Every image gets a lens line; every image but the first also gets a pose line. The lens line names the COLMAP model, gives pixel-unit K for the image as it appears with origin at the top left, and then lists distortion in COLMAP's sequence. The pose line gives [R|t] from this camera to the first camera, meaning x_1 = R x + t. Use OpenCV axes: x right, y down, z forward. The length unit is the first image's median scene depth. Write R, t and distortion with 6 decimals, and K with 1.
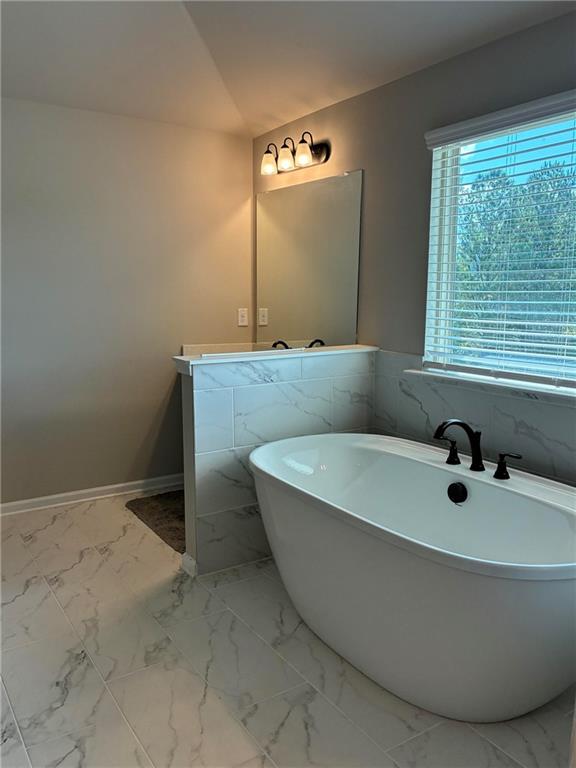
lens RADIAL K [[590.3, 0, 293.7], [0, 590.3, 384.1], [0, 0, 1]] dist [0.052476, -0.063154]
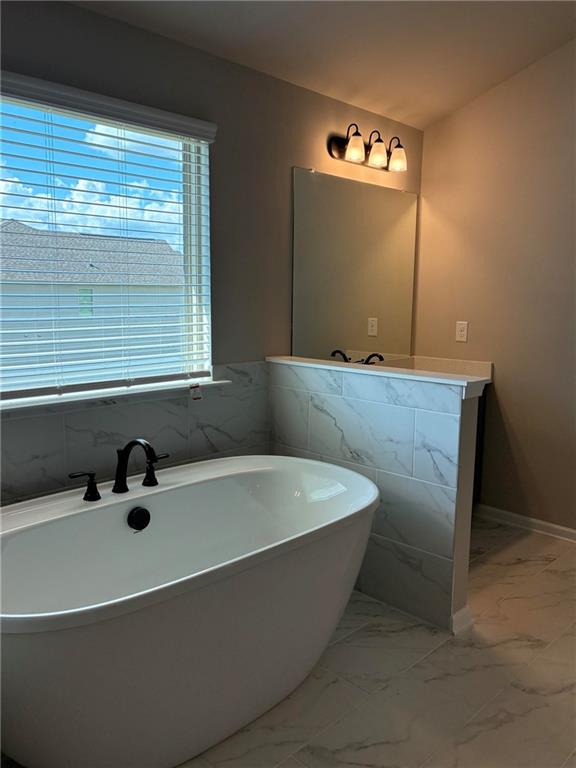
lens RADIAL K [[590.3, 0, 293.7], [0, 590.3, 384.1], [0, 0, 1]] dist [0.052476, -0.063154]
pose [[-0.178585, -0.151993, 0.972114, -0.623820], [0.142679, 0.973553, 0.178429, -0.146095], [-0.973525, 0.170565, -0.152176, 0.890600]]
